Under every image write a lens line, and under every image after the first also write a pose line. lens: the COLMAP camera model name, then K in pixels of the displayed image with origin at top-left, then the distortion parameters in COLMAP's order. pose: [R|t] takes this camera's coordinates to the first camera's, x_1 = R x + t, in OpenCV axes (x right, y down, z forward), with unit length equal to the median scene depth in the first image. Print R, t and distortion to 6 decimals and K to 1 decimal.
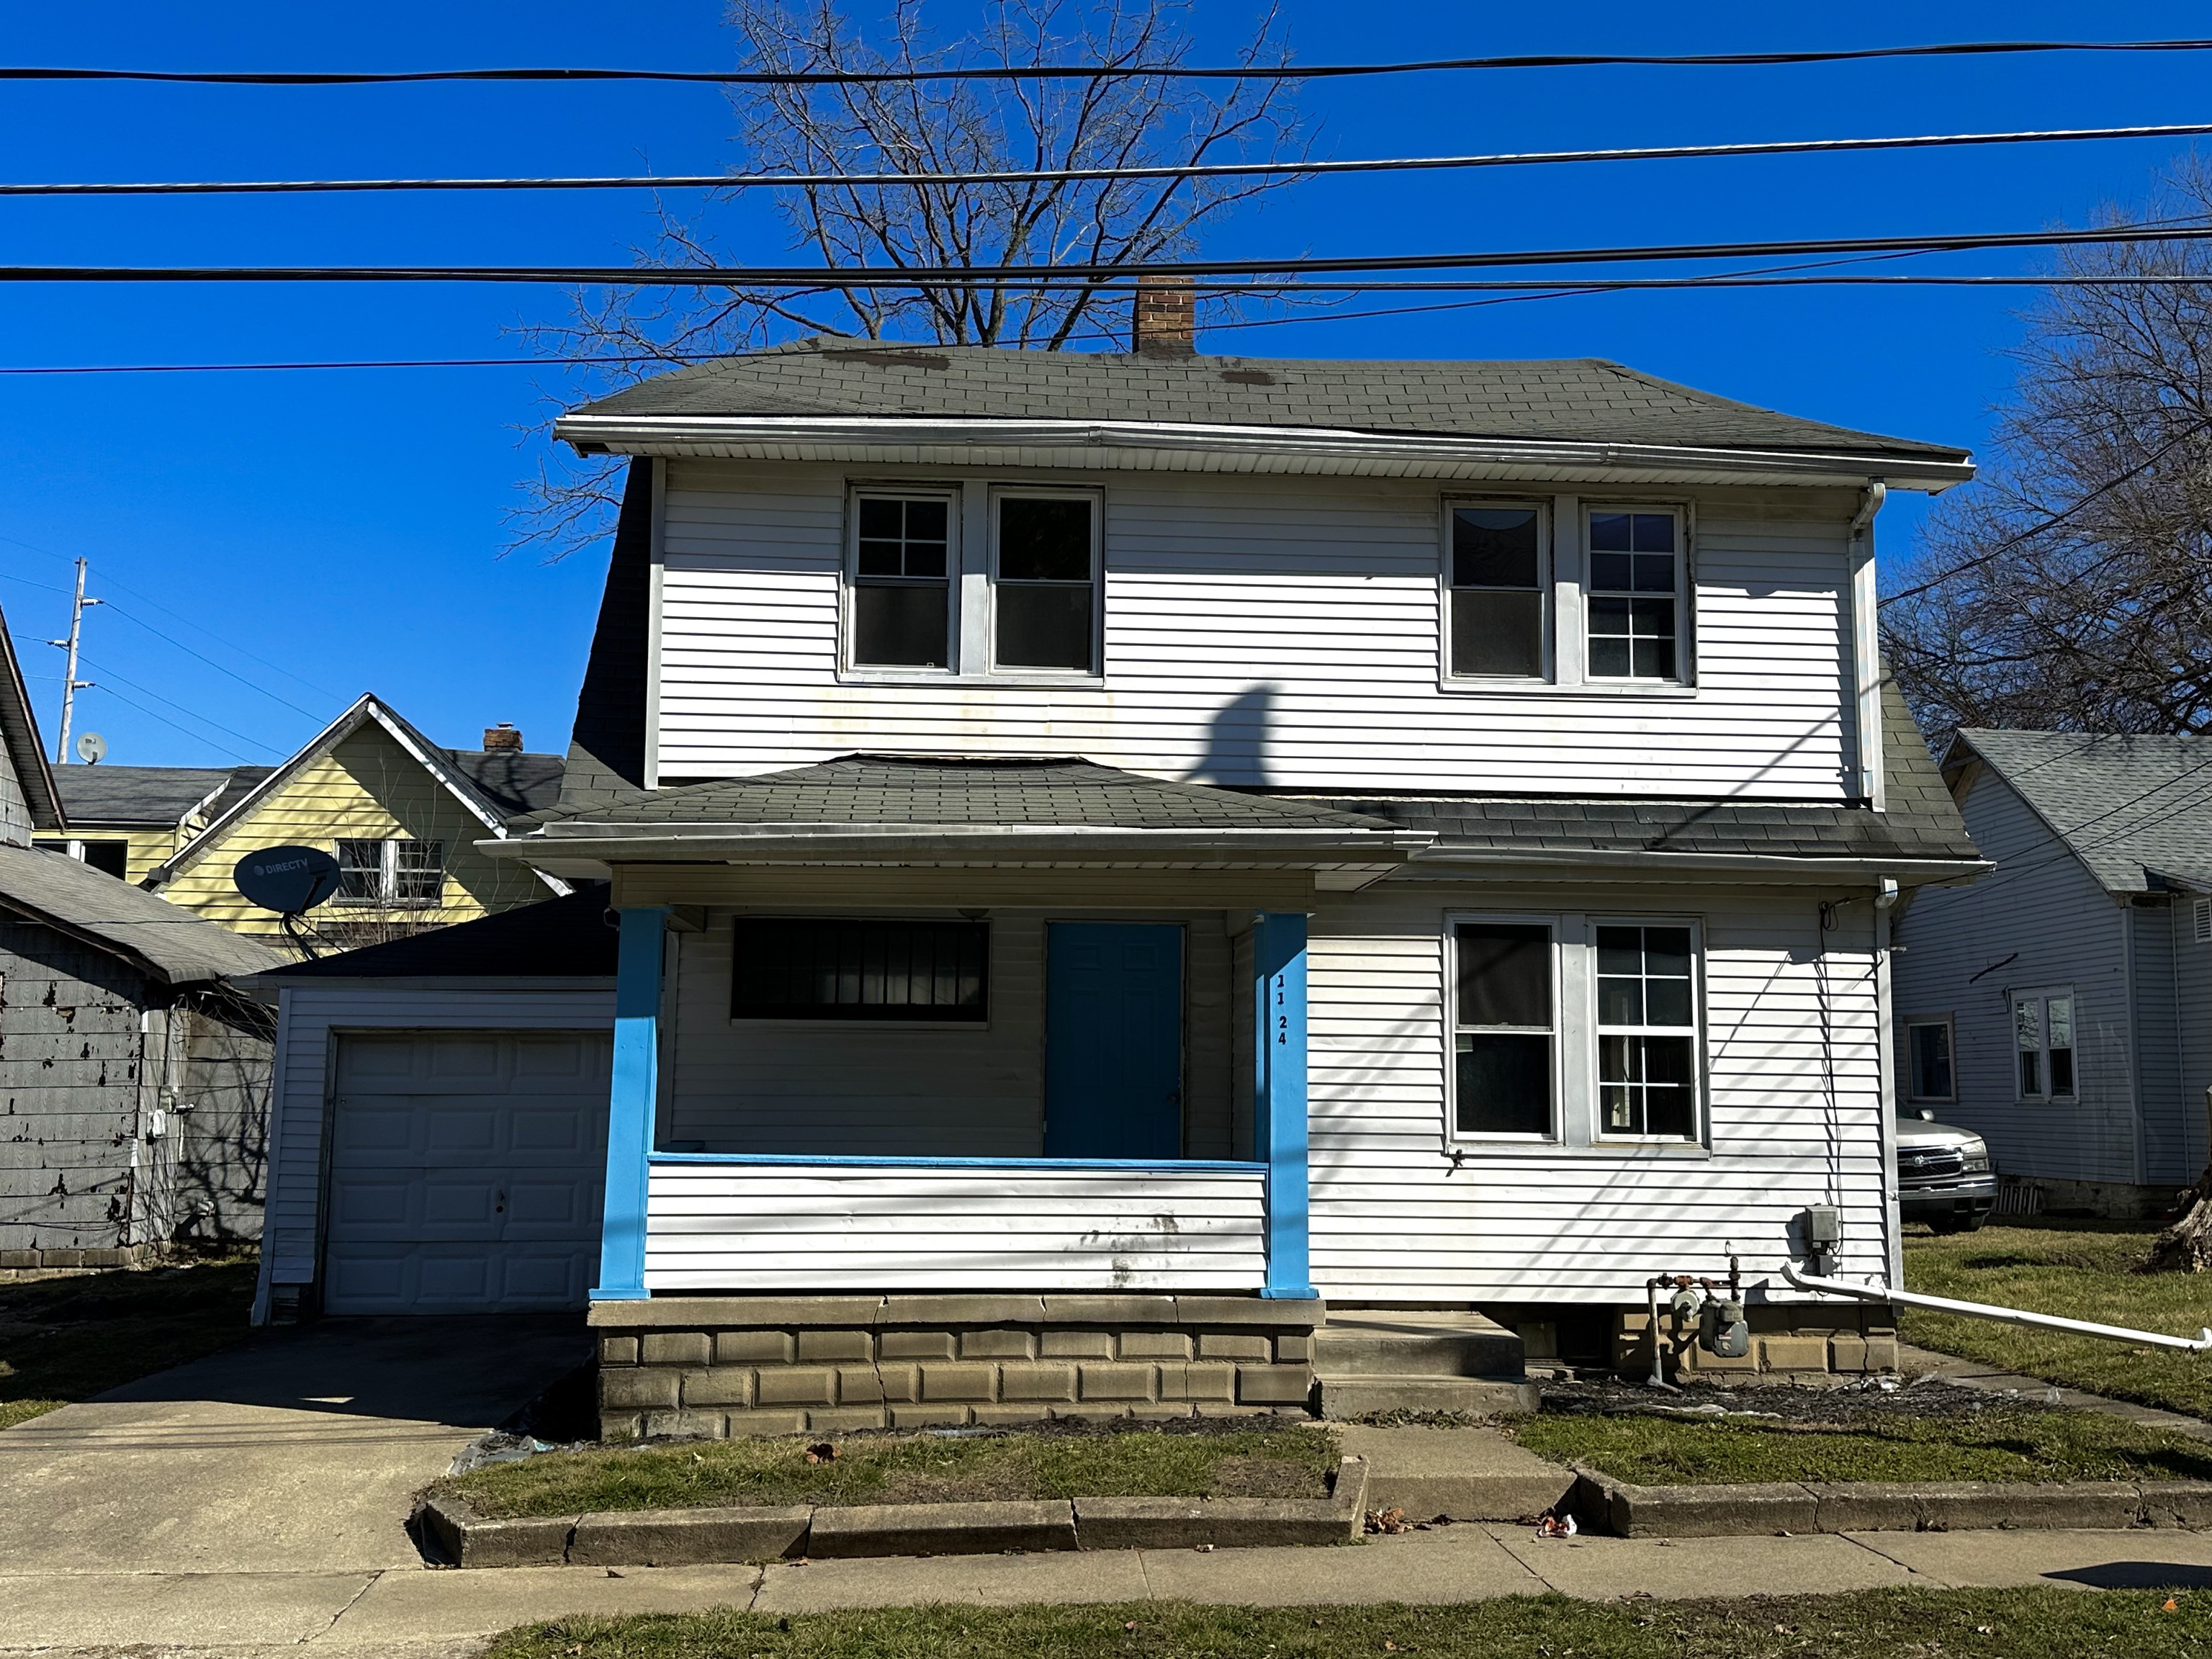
lens RADIAL K [[2273.6, 0, 1108.3], [0, 2273.6, 824.1], [0, 0, 1]] dist [0.088787, 0.000000]
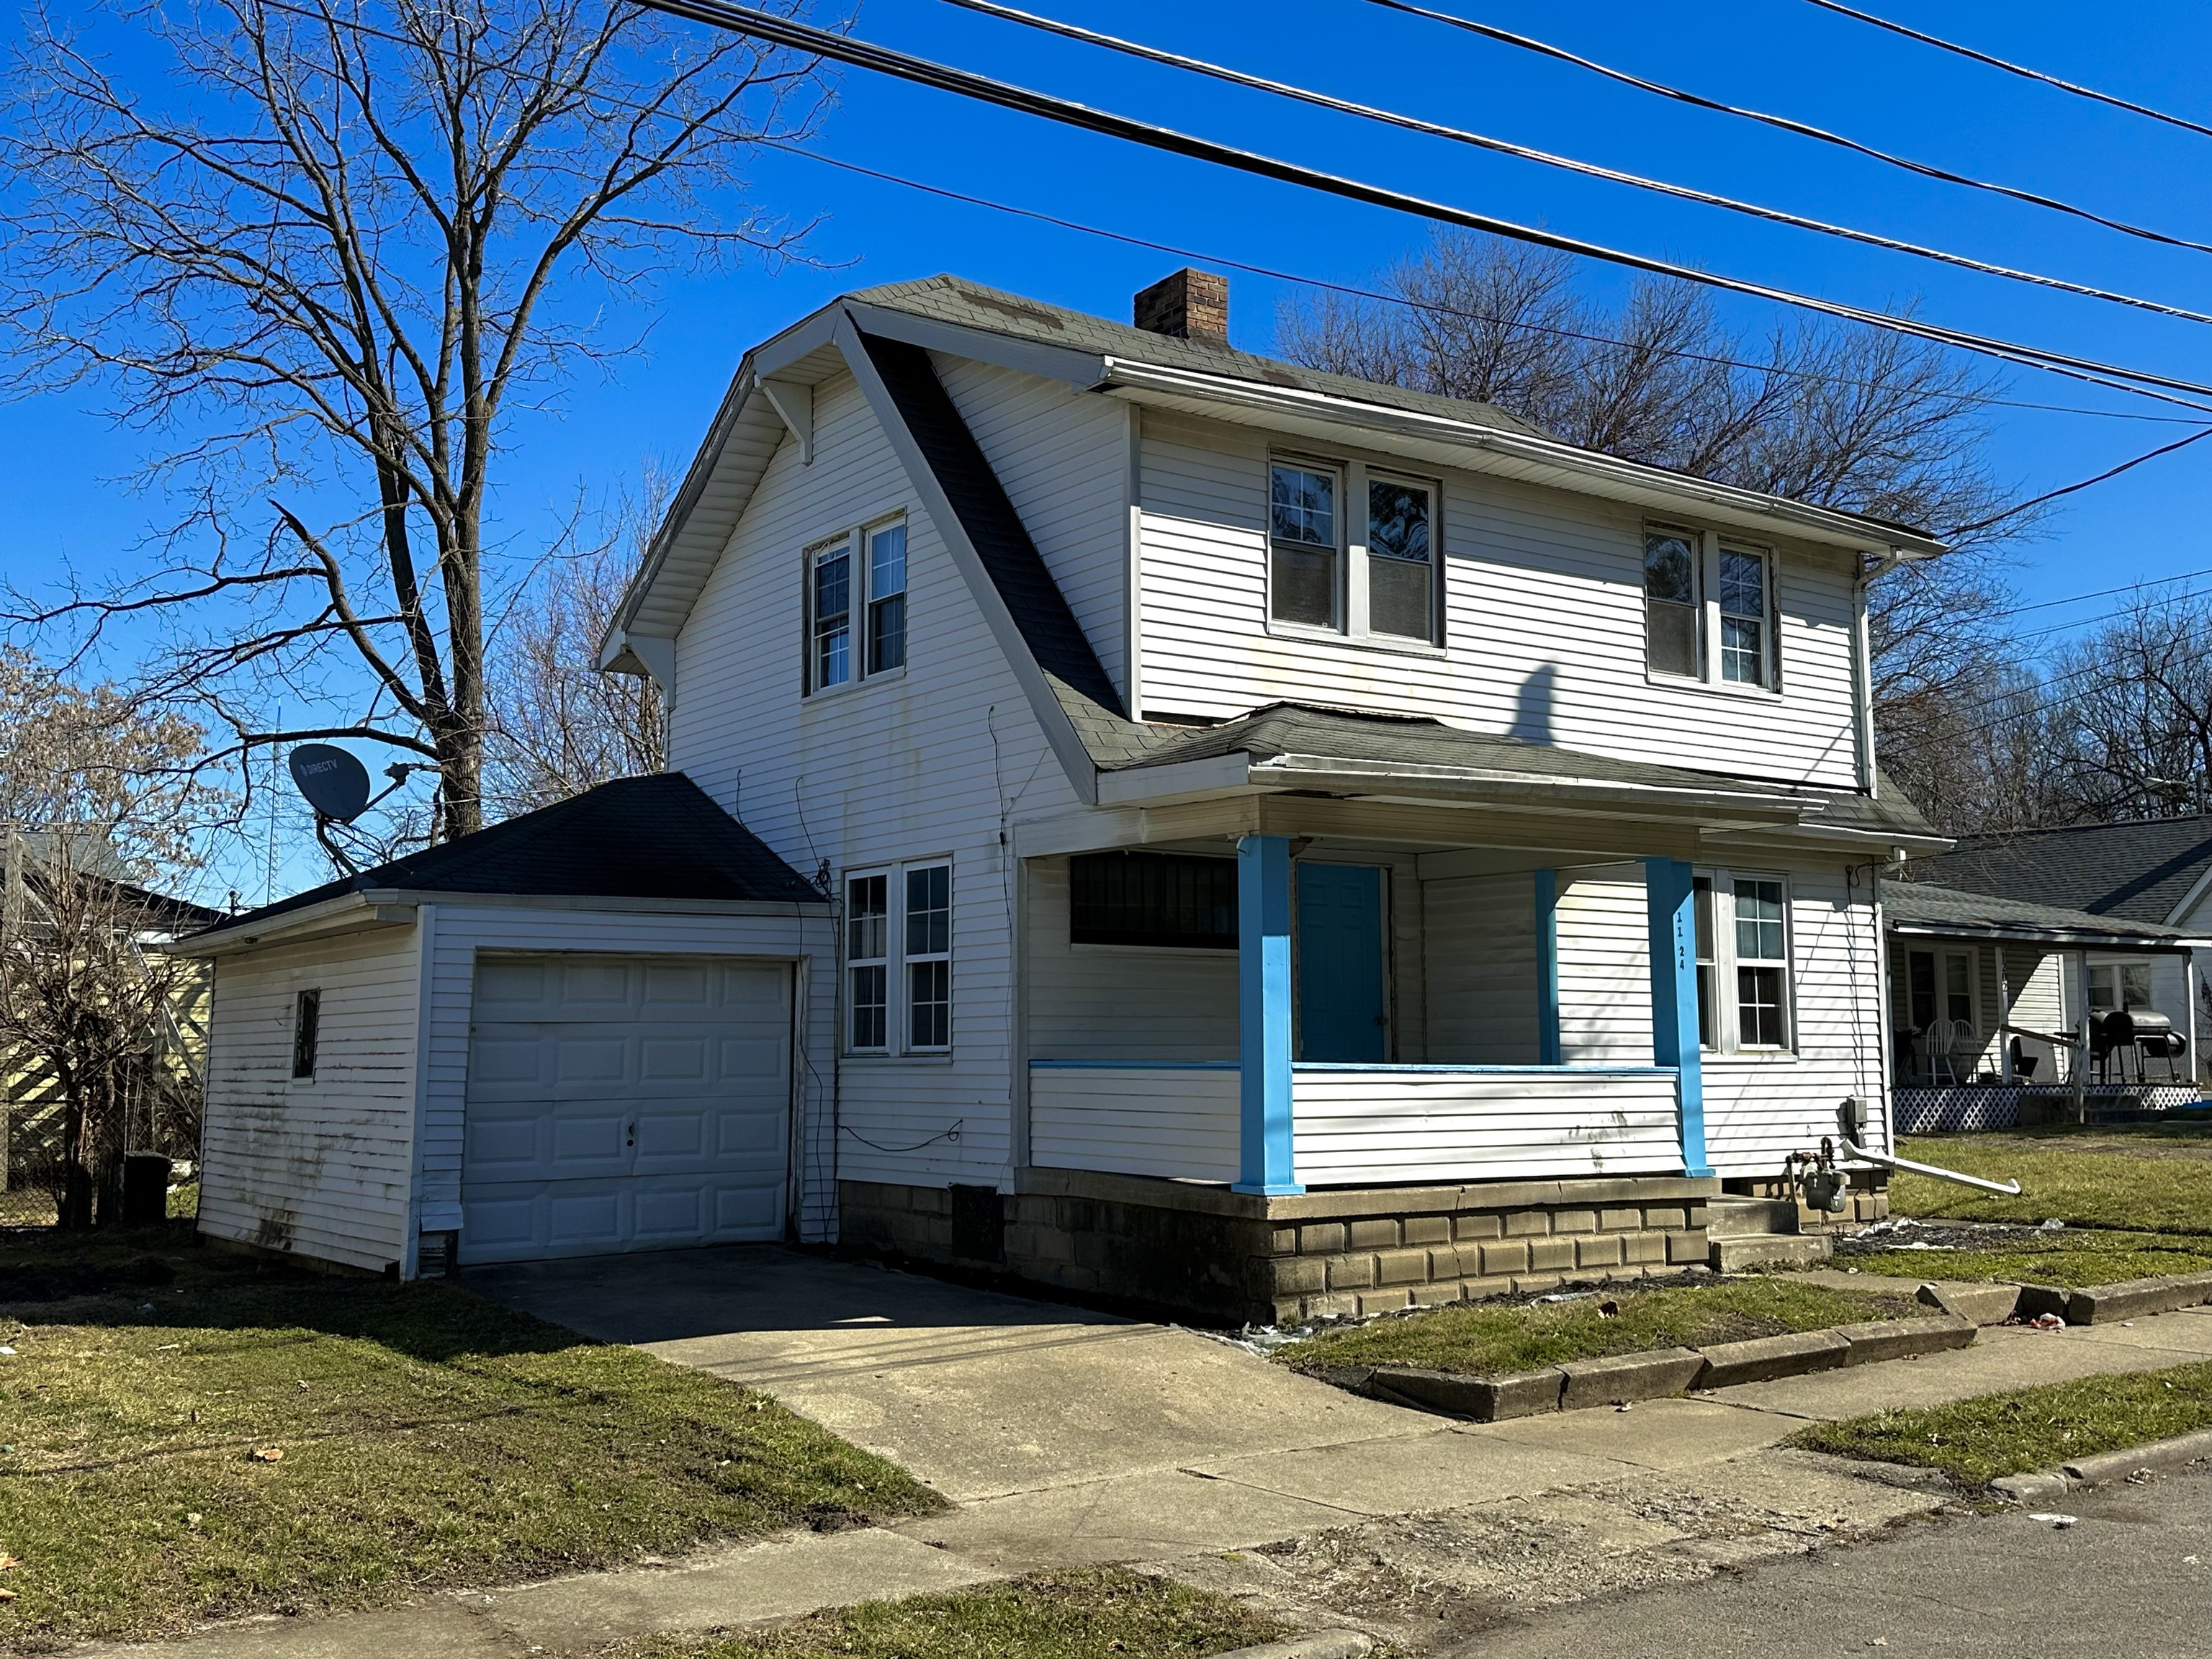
lens RADIAL K [[2273.6, 0, 1123.8], [0, 2273.6, 817.9], [0, 0, 1]] dist [0.088787, 0.000000]
pose [[0.844491, 0.043912, 0.533767, -0.744757], [-0.051590, 0.998668, -0.000537, 0.029047], [-0.533079, -0.027083, 0.845632, 0.116545]]
